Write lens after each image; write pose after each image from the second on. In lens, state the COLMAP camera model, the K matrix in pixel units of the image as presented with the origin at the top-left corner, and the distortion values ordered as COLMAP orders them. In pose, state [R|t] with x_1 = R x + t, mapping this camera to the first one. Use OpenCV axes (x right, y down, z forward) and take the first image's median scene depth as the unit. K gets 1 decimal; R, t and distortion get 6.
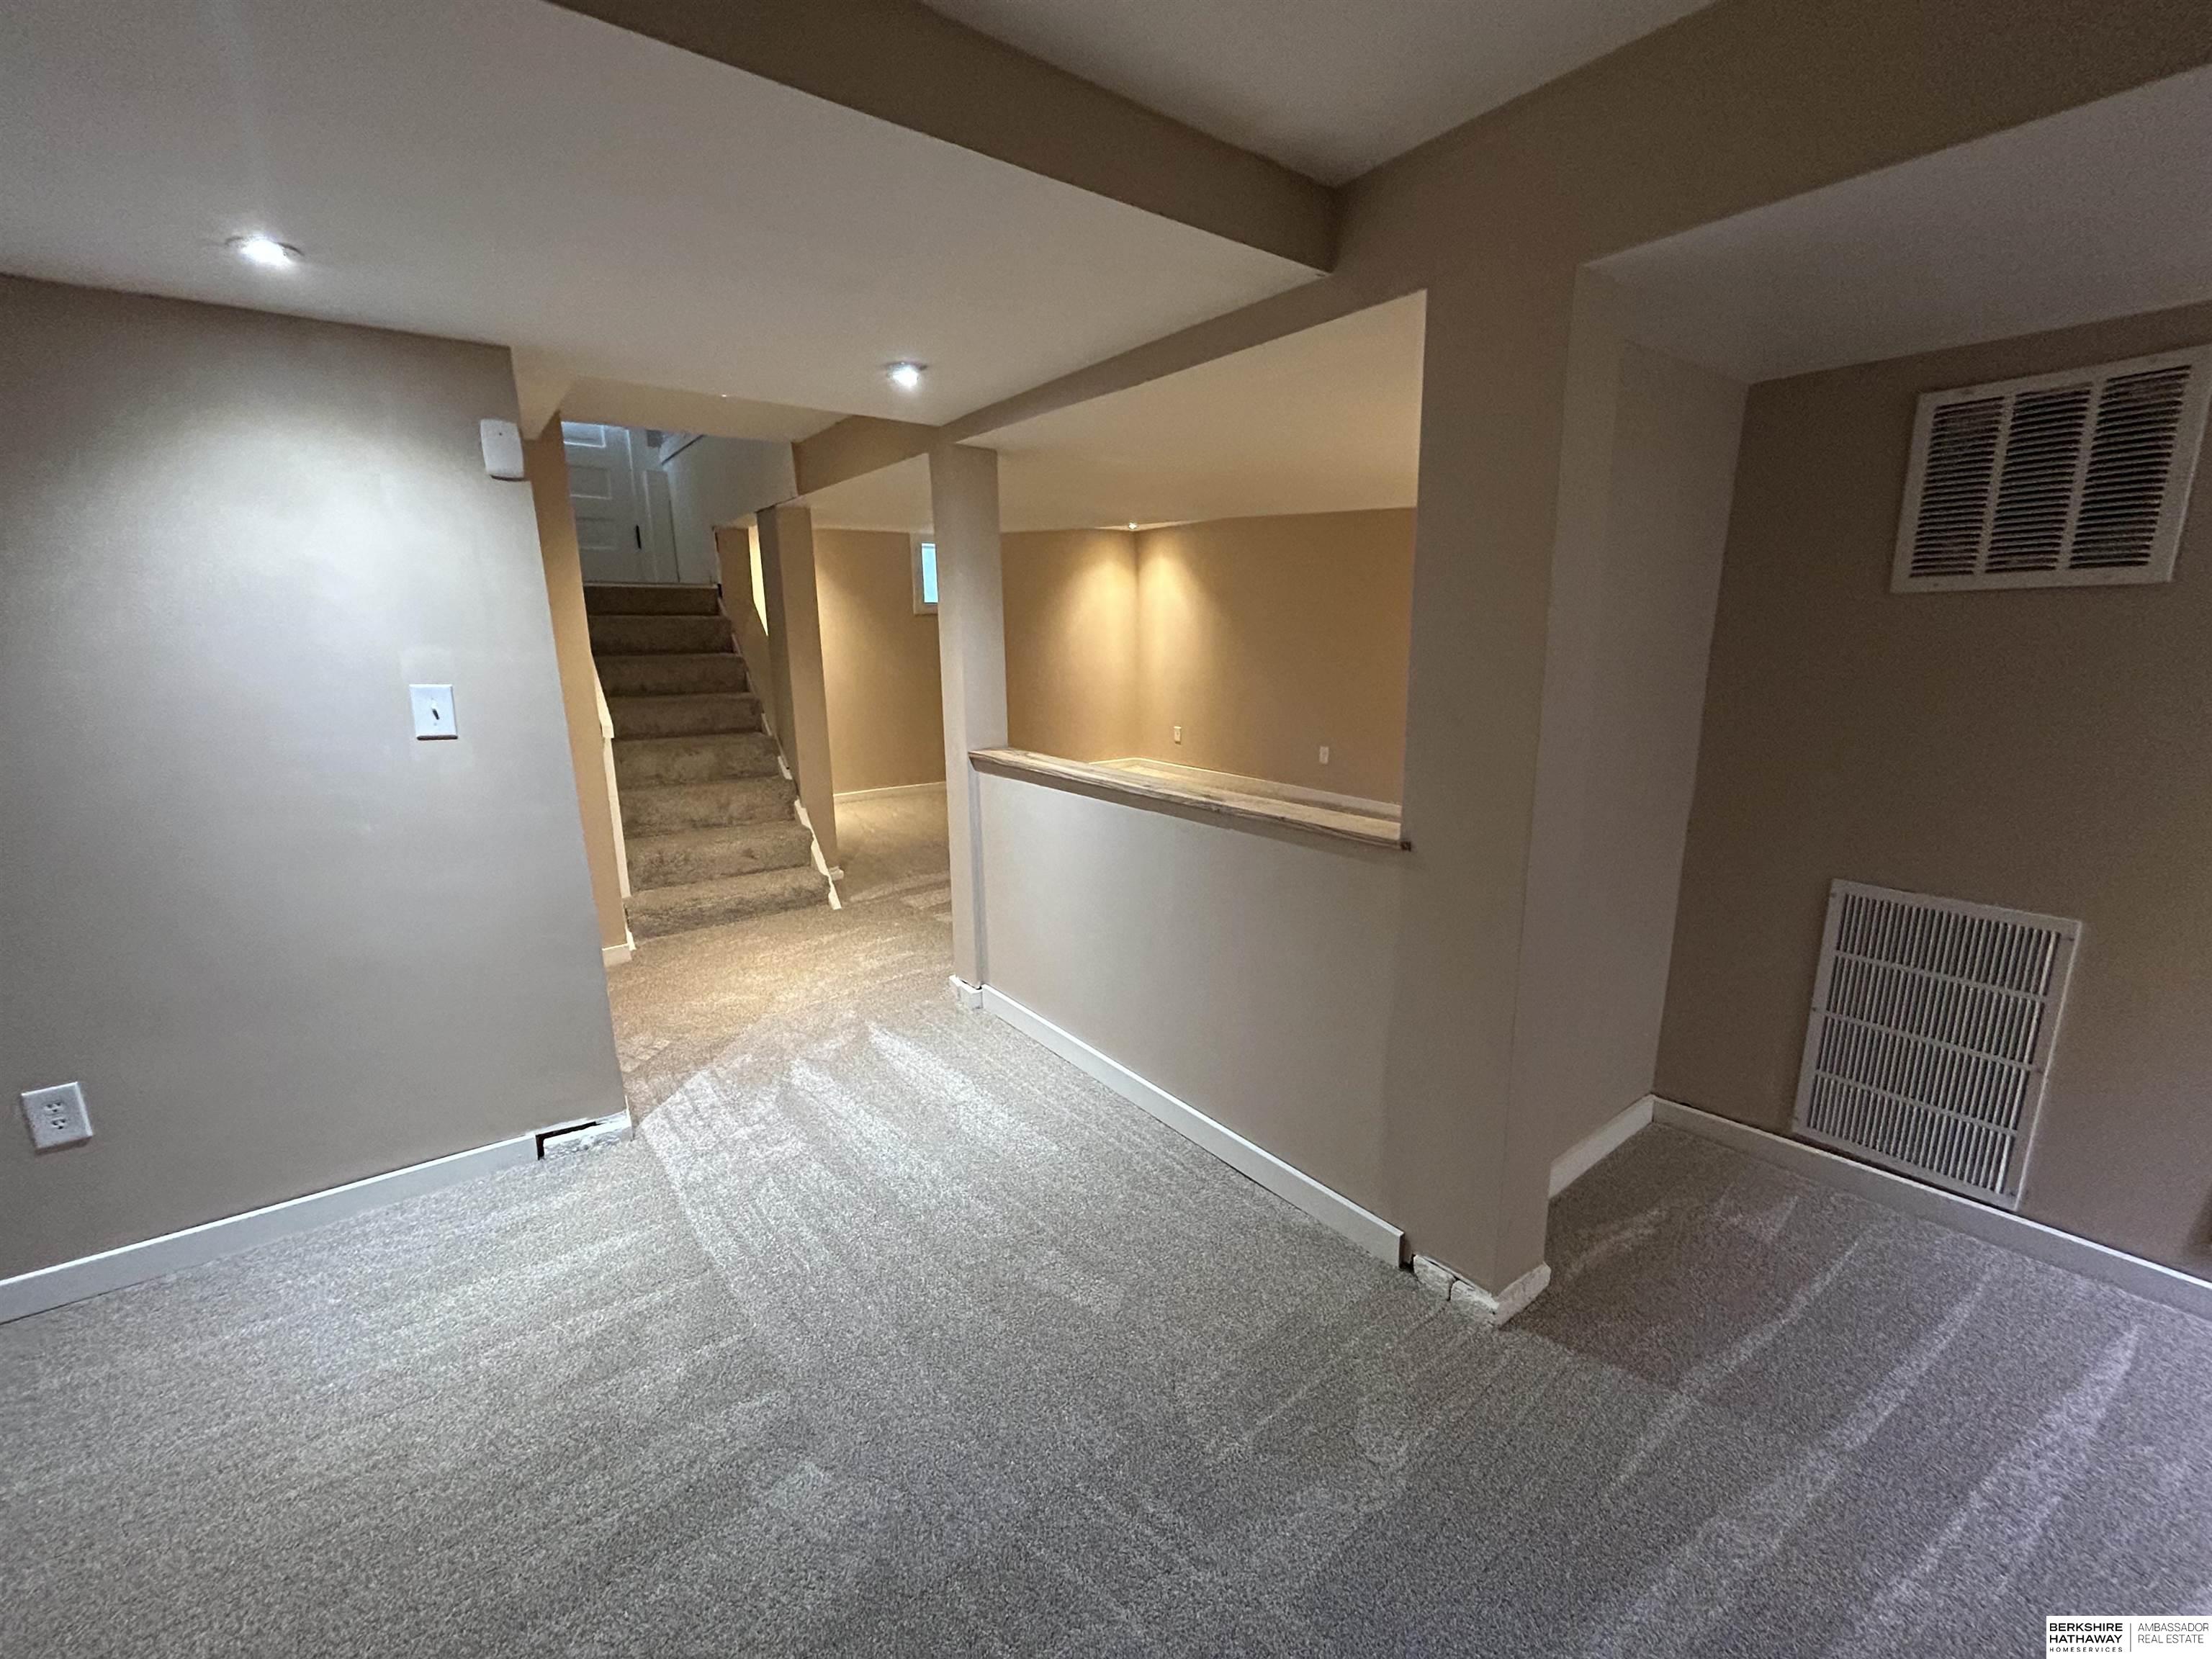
lens RADIAL K [[892.0, 0, 1101.4], [0, 892.0, 833.5], [0, 0, 1]] dist [-0.000622, 0.000249]
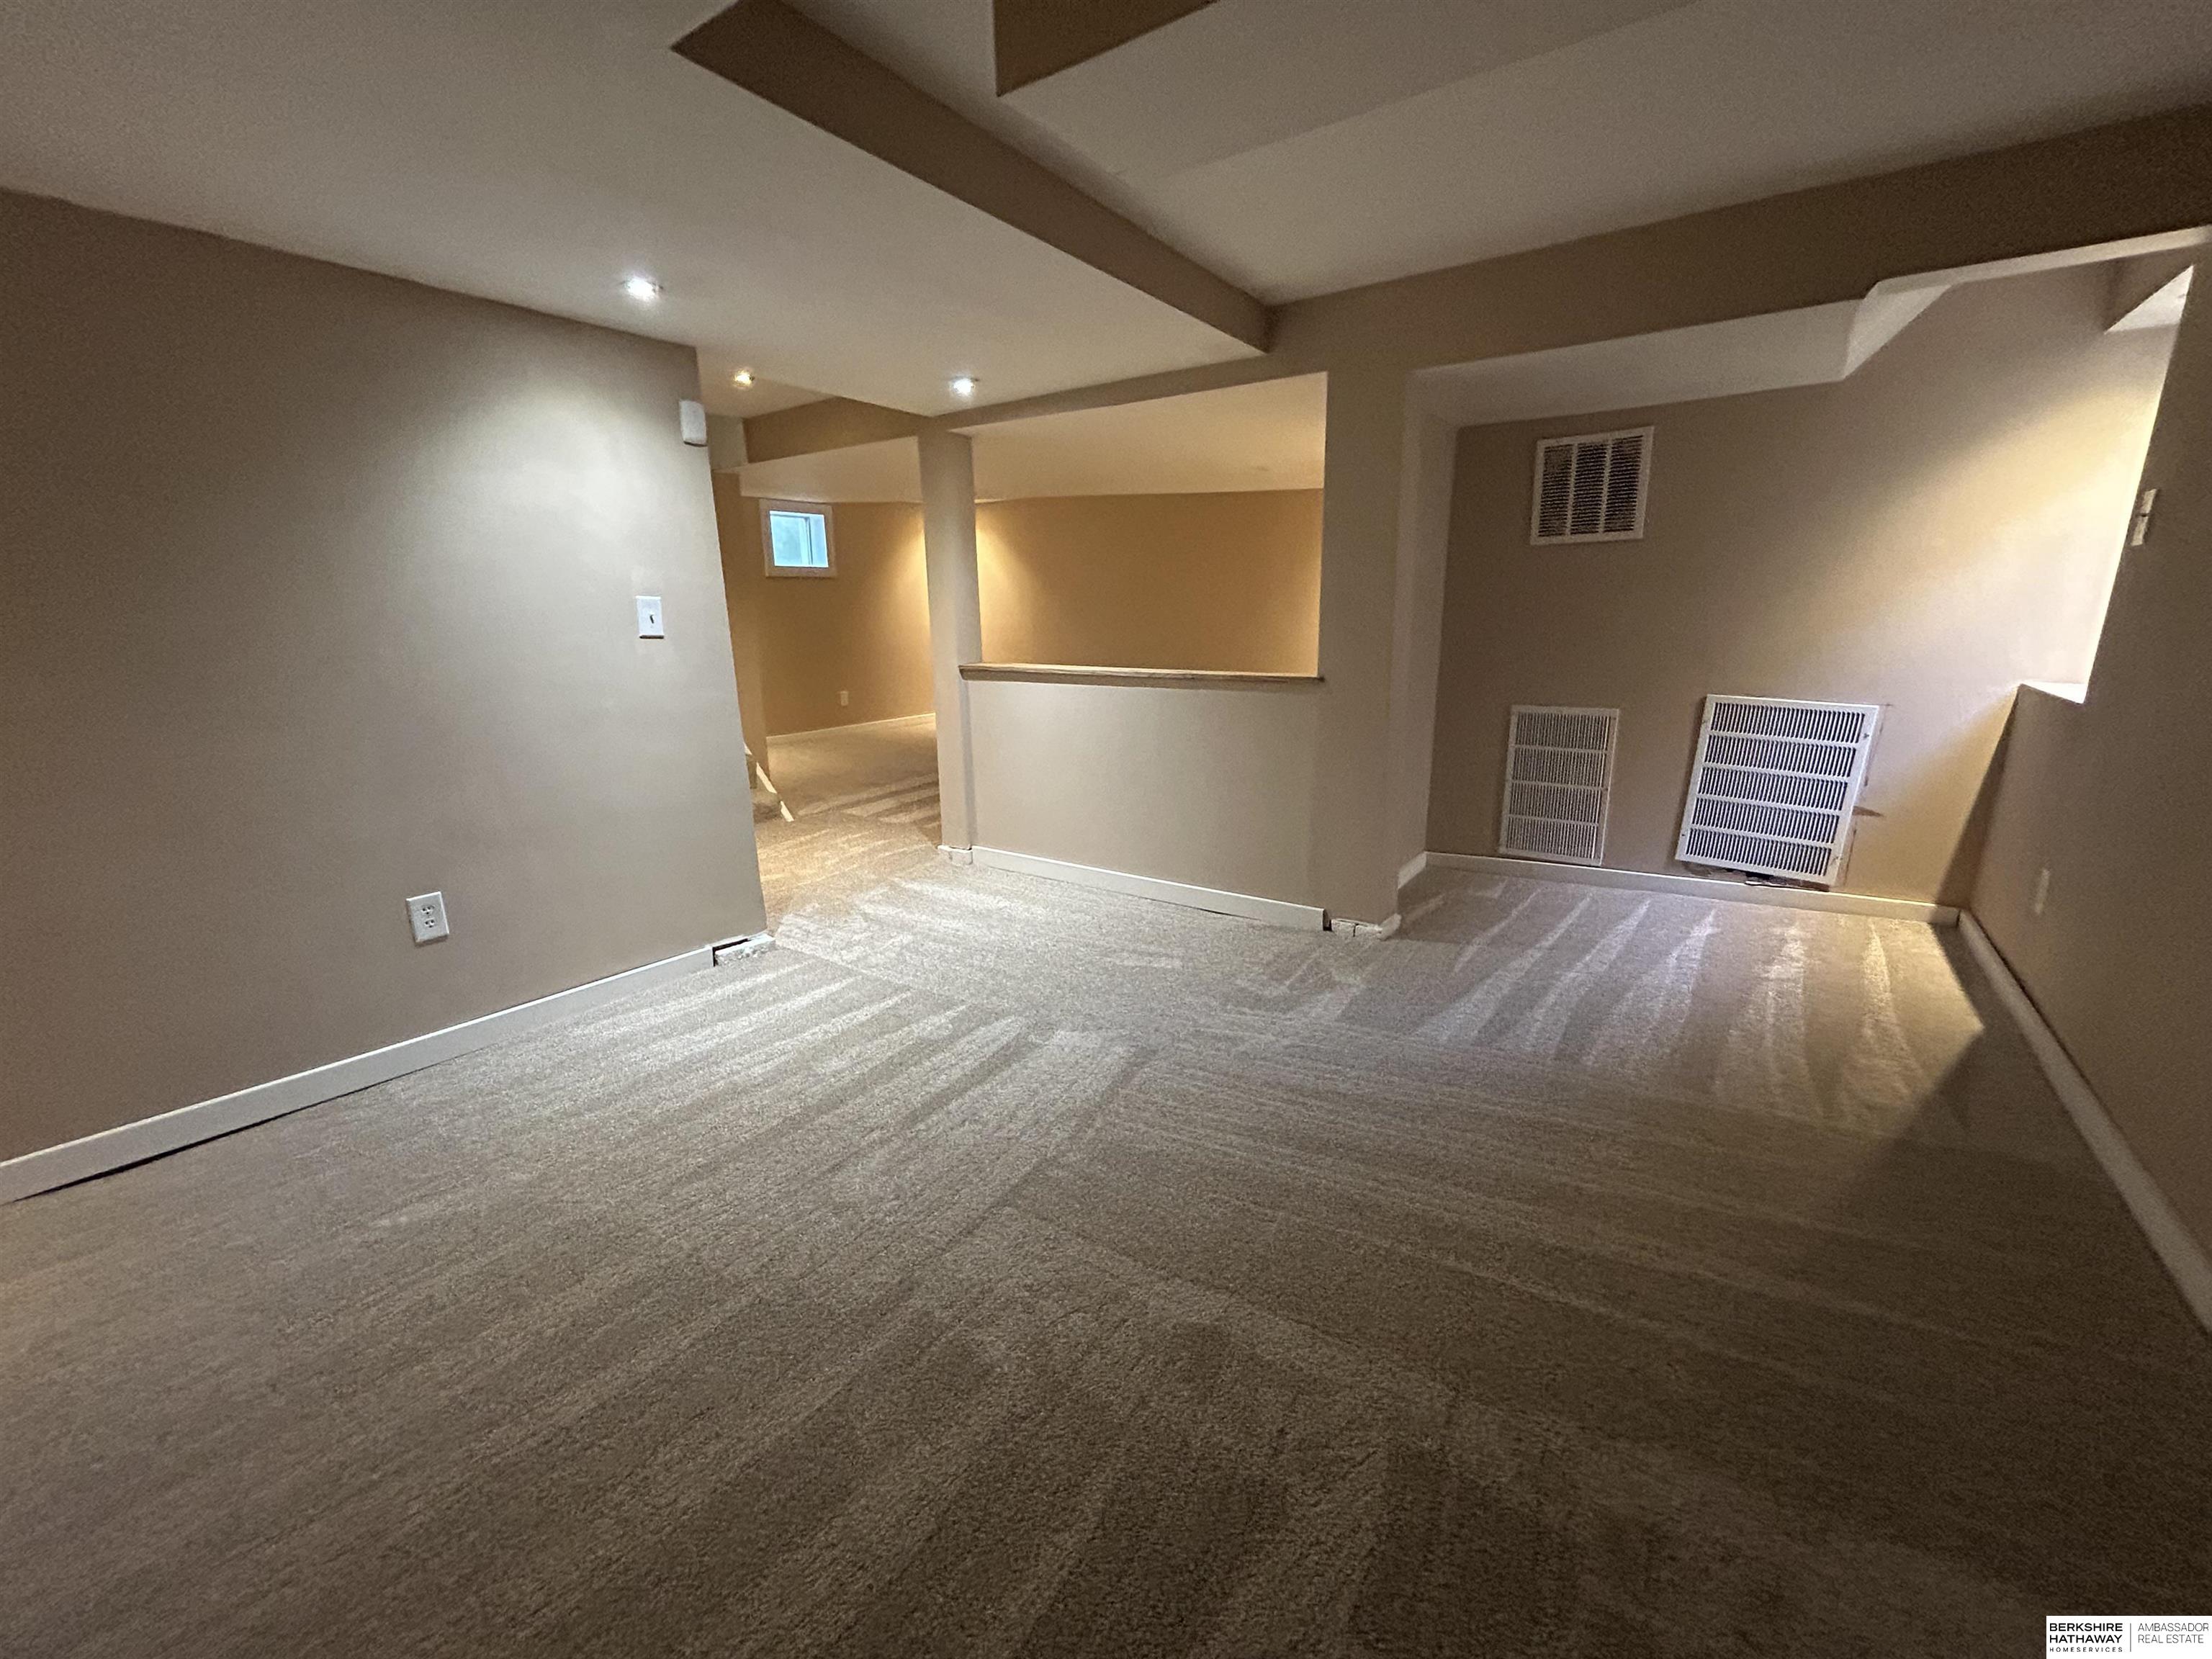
lens RADIAL K [[892.0, 0, 1101.4], [0, 892.0, 833.5], [0, 0, 1]] dist [-0.000622, 0.000249]
pose [[0.952546, -0.077260, 0.294426, -0.547013], [0.071824, 0.996988, 0.029250, 0.205899], [-0.295799, -0.006715, 0.955226, -0.506031]]
